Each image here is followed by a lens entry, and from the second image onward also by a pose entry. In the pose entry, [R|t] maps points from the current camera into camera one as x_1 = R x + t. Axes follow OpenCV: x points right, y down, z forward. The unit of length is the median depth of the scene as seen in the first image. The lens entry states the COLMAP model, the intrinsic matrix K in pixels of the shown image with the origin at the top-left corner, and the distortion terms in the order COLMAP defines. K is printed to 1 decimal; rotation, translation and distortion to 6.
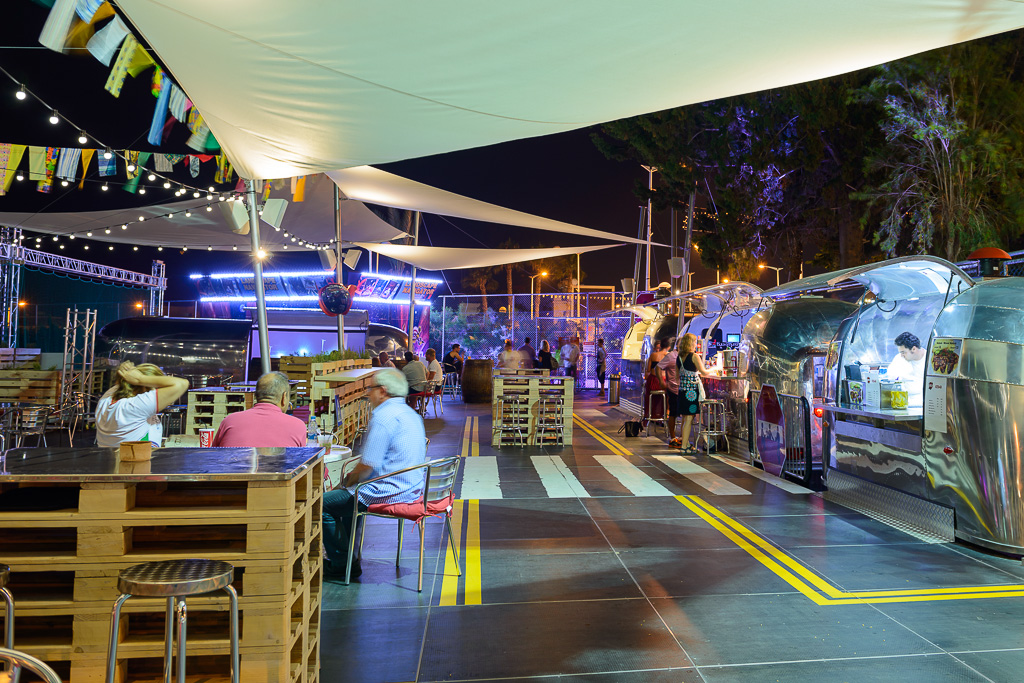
lens RADIAL K [[905.7, 0, 650.7], [0, 905.7, 272.6], [0, 0, 1]] dist [-0.043921, -0.010220]
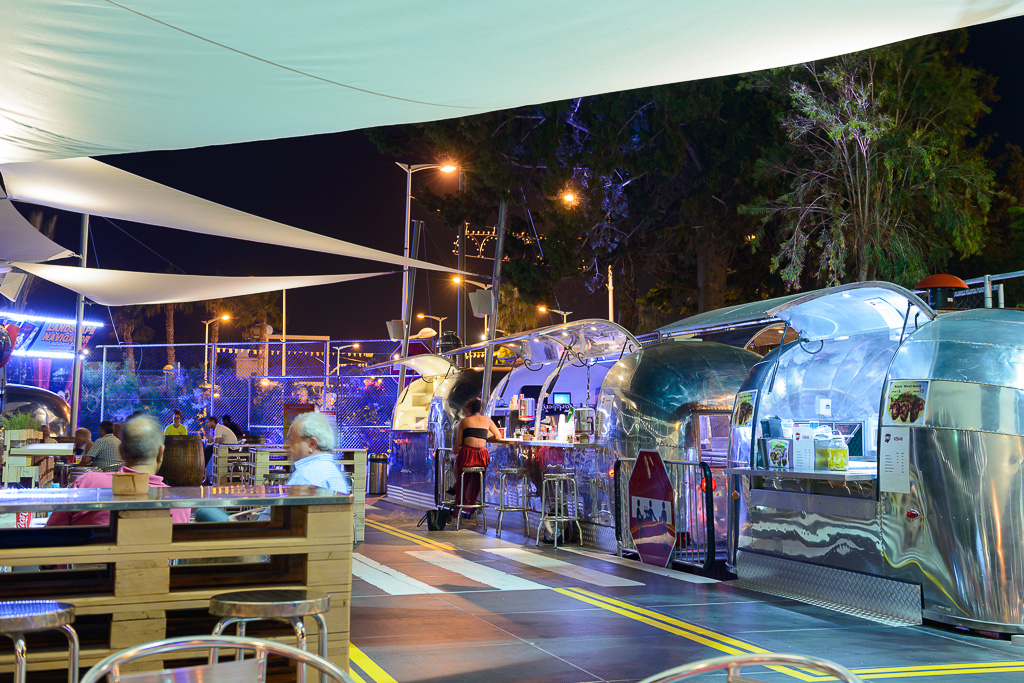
lens RADIAL K [[1291.3, 0, 586.9], [0, 1291.3, 325.3], [0, 0, 1]] dist [0.078333, -0.015037]
pose [[0.986339, 0.006286, 0.164608, -0.098317], [-0.007057, 0.999967, 0.004100, 0.011506], [-0.164577, -0.005205, 0.986350, -0.081715]]
